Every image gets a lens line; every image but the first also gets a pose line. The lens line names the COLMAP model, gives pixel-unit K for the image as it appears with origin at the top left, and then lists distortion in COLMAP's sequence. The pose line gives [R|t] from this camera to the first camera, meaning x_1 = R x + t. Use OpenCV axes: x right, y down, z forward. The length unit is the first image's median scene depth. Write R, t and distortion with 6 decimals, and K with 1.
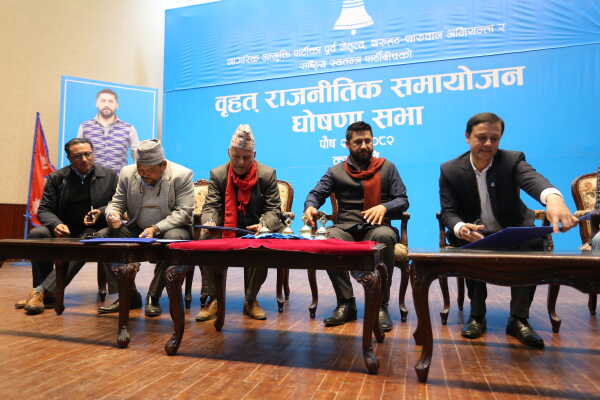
lens RADIAL K [[406.1, 0, 300.0], [0, 406.1, 200.0], [0, 0, 1]] dist [-0.057229, 0.063045]
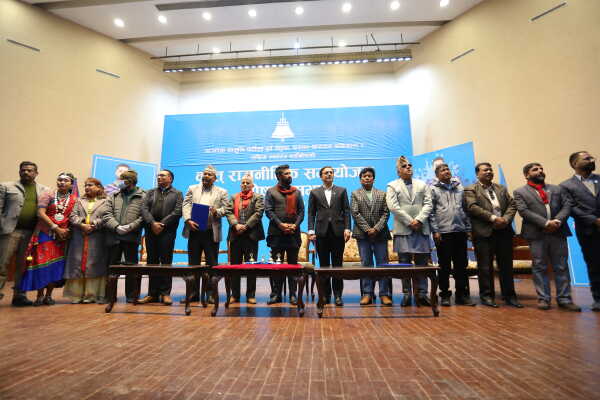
lens RADIAL K [[292.1, 0, 300.0], [0, 292.1, 200.0], [0, 0, 1]] dist [-0.093442, 0.047507]
pose [[0.975833, 0.029237, 0.216555, -0.058430], [-0.005203, 0.993837, -0.110733, -0.024492], [-0.218457, 0.106930, 0.969970, -0.201388]]
